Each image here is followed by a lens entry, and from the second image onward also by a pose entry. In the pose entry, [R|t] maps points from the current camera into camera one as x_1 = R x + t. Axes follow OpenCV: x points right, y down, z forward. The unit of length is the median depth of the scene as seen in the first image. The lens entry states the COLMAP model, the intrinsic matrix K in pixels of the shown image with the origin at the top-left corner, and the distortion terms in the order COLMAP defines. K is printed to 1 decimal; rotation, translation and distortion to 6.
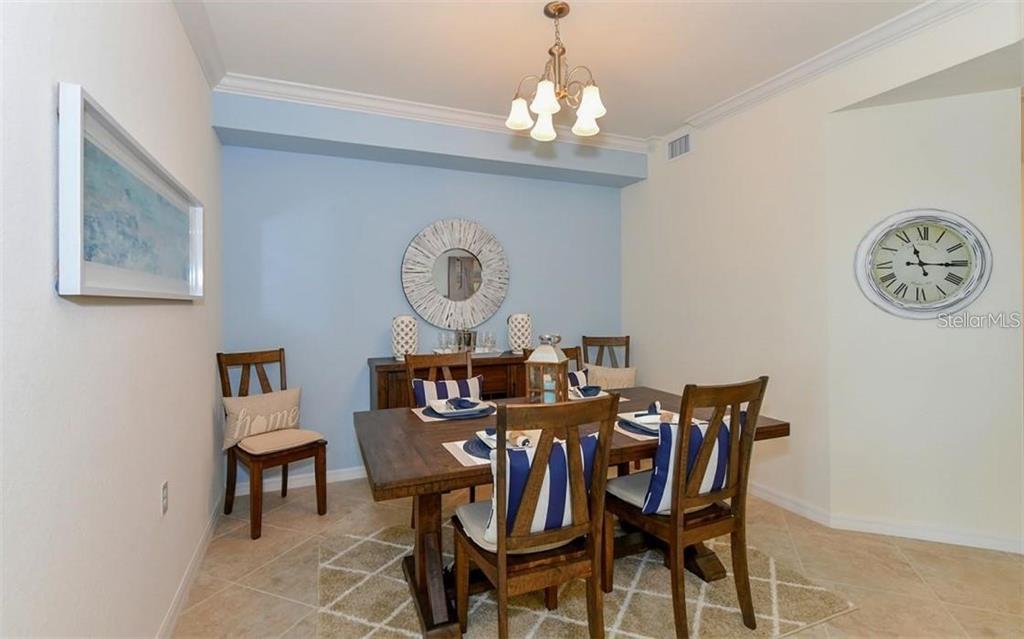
lens RADIAL K [[481.1, 0, 514.2], [0, 481.1, 298.1], [0, 0, 1]] dist [0.000506, -0.000065]
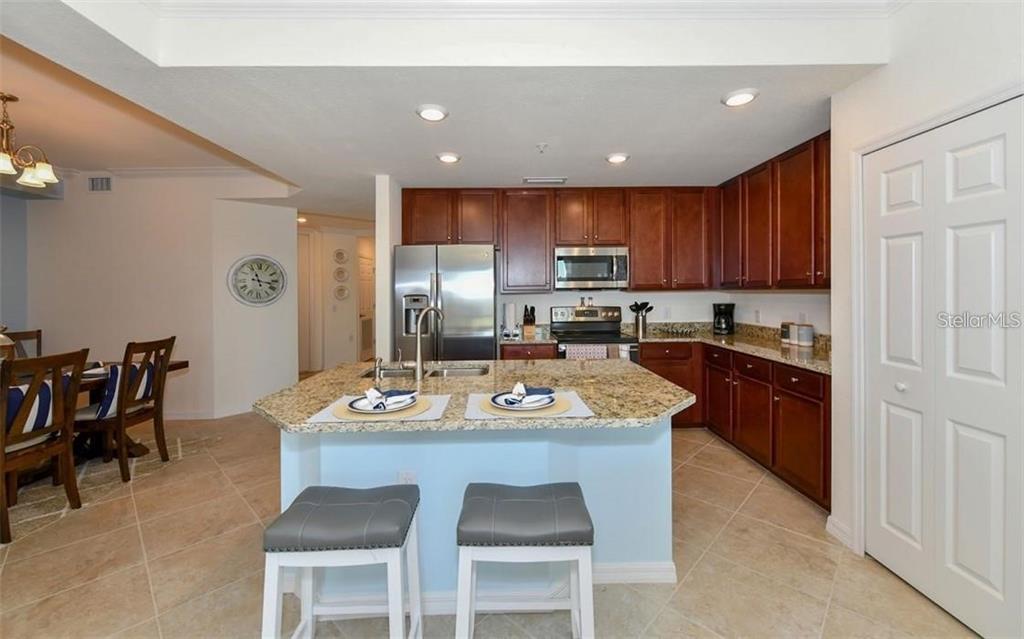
lens RADIAL K [[407.1, 0, 511.2], [0, 407.1, 295.3], [0, 0, 1]] dist [-0.000294, -0.000154]
pose [[0.388264, -0.004443, 0.921538, -0.476477], [-0.002745, 0.999978, 0.005978, -0.026010], [-0.921544, -0.004851, 0.388243, -0.916257]]
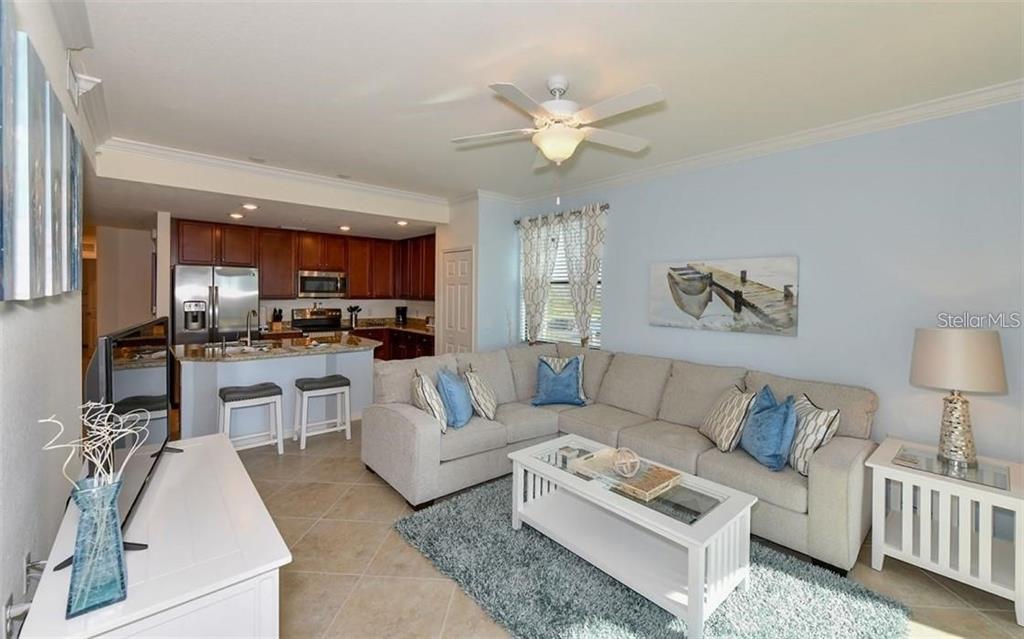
lens RADIAL K [[421.1, 0, 514.3], [0, 421.1, 299.5], [0, 0, 1]] dist [0.001920, 0.000118]
pose [[-0.305127, -0.011109, 0.952247, -2.039761], [-0.020105, 0.999784, 0.005221, -0.079174], [-0.952099, -0.017552, -0.305285, -0.918528]]
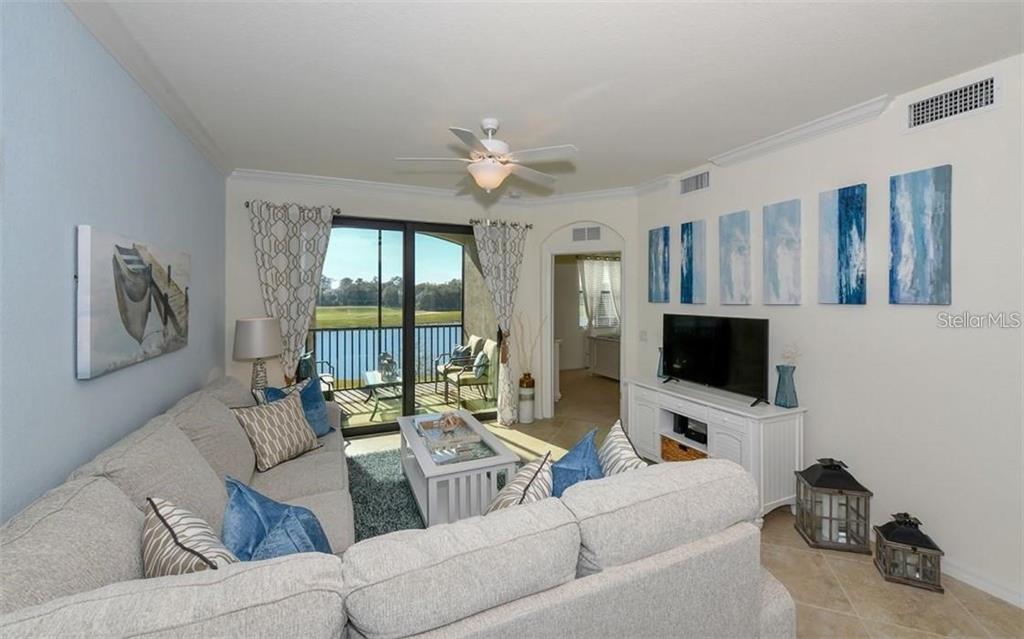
lens RADIAL K [[407.1, 0, 511.2], [0, 407.1, 295.3], [0, 0, 1]] dist [-0.000294, -0.000154]
pose [[0.002425, 0.003474, -0.999991, 0.433295], [0.010117, 0.999943, 0.003499, -0.113359], [0.999946, -0.010125, 0.002389, -1.324663]]
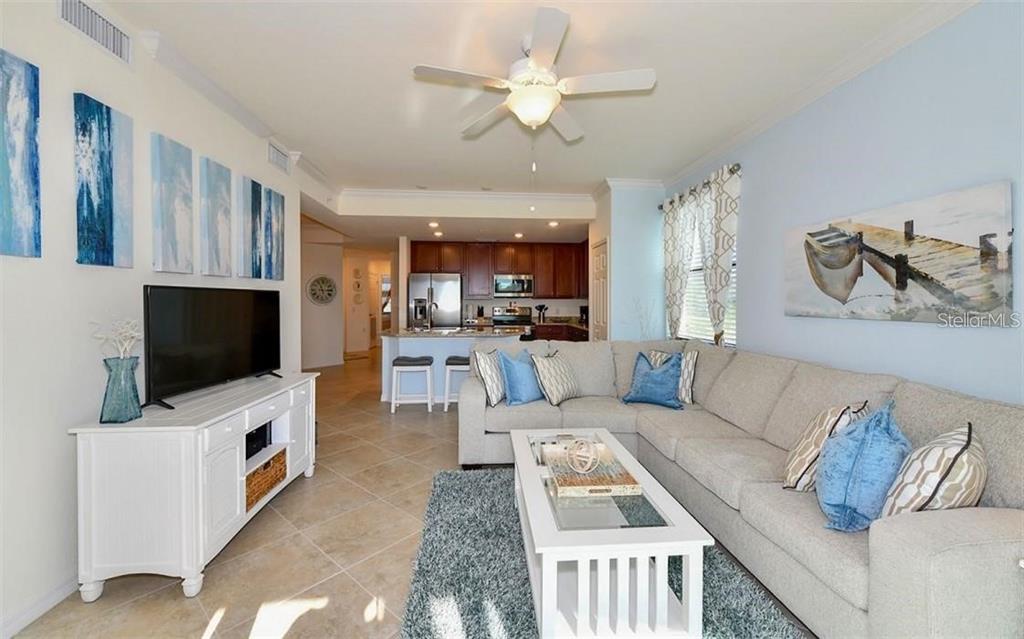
lens RADIAL K [[406.3, 0, 511.4], [0, 406.3, 306.7], [0, 0, 1]] dist [0.000206, -0.000127]
pose [[0.328524, -0.002268, 0.944493, -1.986830], [-0.014034, 0.999875, 0.007282, 0.012743], [-0.944391, -0.015647, 0.328451, -1.701039]]
